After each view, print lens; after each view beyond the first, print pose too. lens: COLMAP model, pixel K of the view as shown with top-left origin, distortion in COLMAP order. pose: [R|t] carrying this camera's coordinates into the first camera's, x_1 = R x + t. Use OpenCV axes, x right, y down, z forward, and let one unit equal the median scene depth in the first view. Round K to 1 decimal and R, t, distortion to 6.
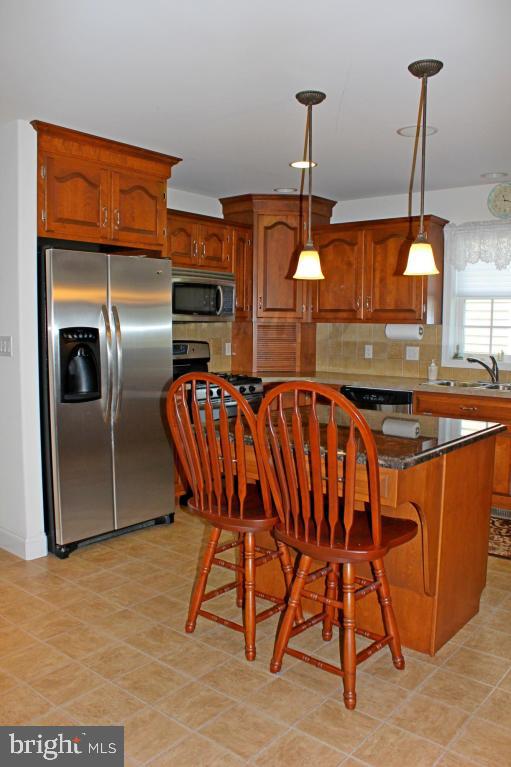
lens RADIAL K [[637.5, 0, 253.7], [0, 637.5, 389.8], [0, 0, 1]] dist [-0.159394, 0.137977]
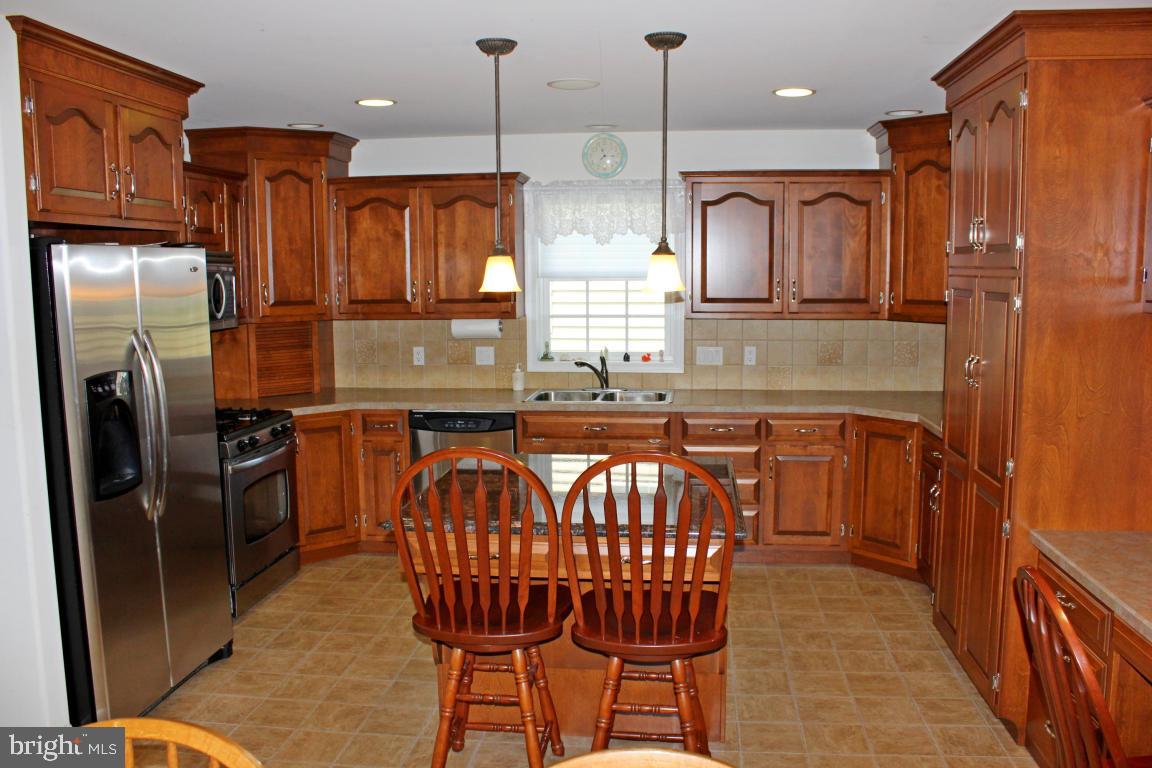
lens RADIAL K [[957.5, 0, 576.0], [0, 957.5, 384.0], [0, 0, 1]] dist [-0.159394, 0.137977]
pose [[0.838853, -0.082901, 0.538008, -0.271845], [0.072856, 0.996542, 0.039960, -0.064683], [-0.539460, 0.005676, 0.841992, 0.009024]]
